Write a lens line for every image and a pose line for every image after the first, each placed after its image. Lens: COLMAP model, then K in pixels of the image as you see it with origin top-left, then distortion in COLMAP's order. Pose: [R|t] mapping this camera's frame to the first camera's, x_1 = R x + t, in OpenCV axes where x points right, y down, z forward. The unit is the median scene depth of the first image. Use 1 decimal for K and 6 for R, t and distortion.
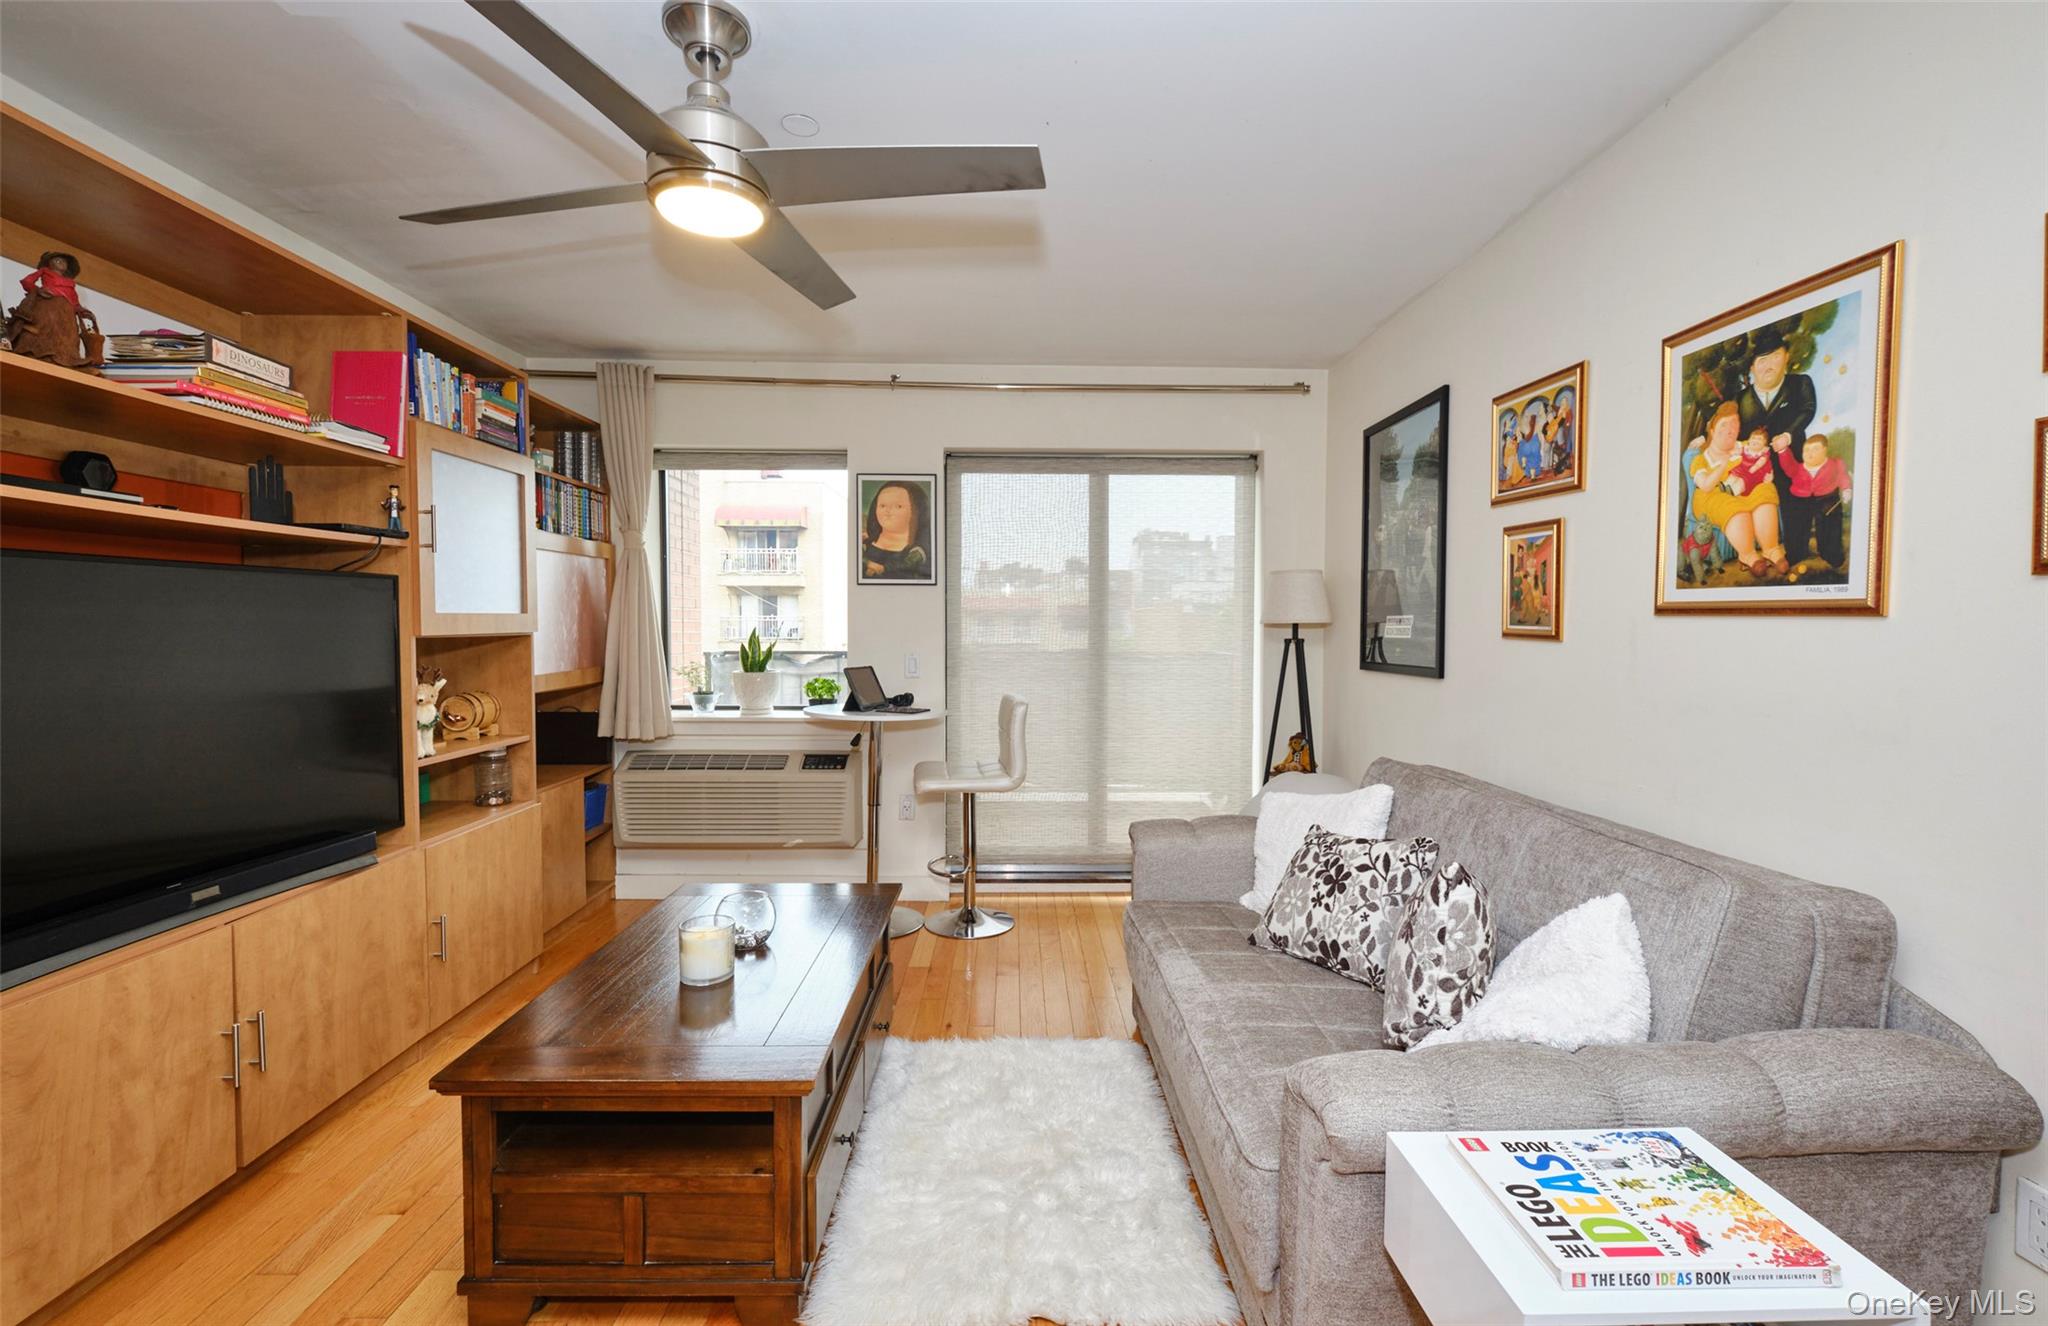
lens RADIAL K [[882.4, 0, 1025.9], [0, 882.4, 655.7], [0, 0, 1]] dist [0.001448, -0.003038]
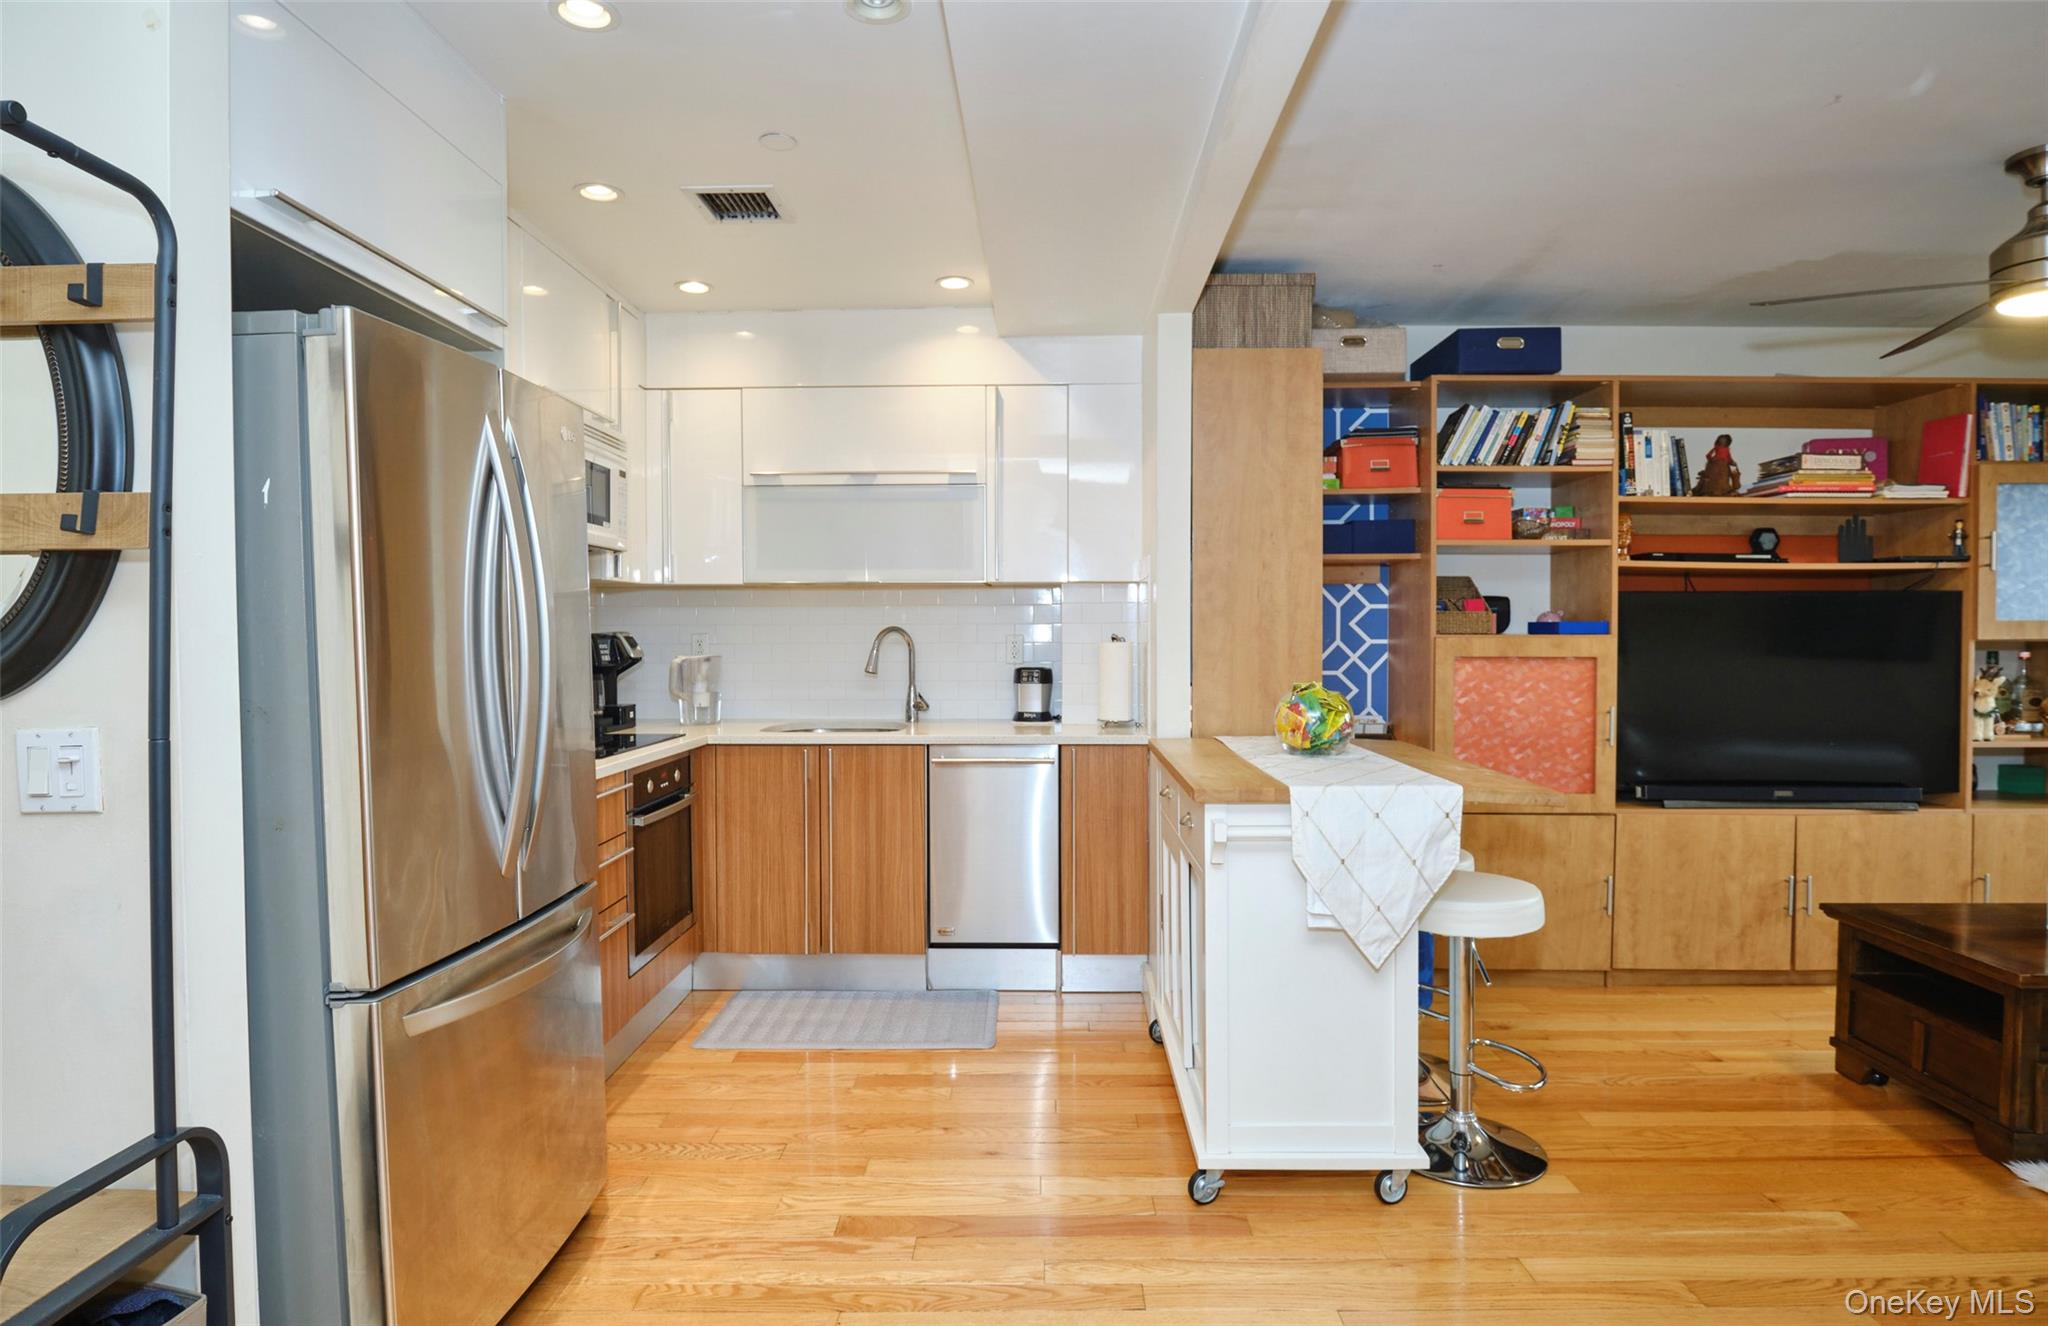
lens RADIAL K [[1080.2, 0, 1027.0], [0, 1080.2, 654.4], [0, 0, 1]] dist [-0.005308, -0.013538]
pose [[-0.032269, 0.018698, -0.999304, 0.836169], [-0.036440, 0.999138, 0.019871, 0.016948], [0.998815, 0.037056, -0.031559, -0.269450]]
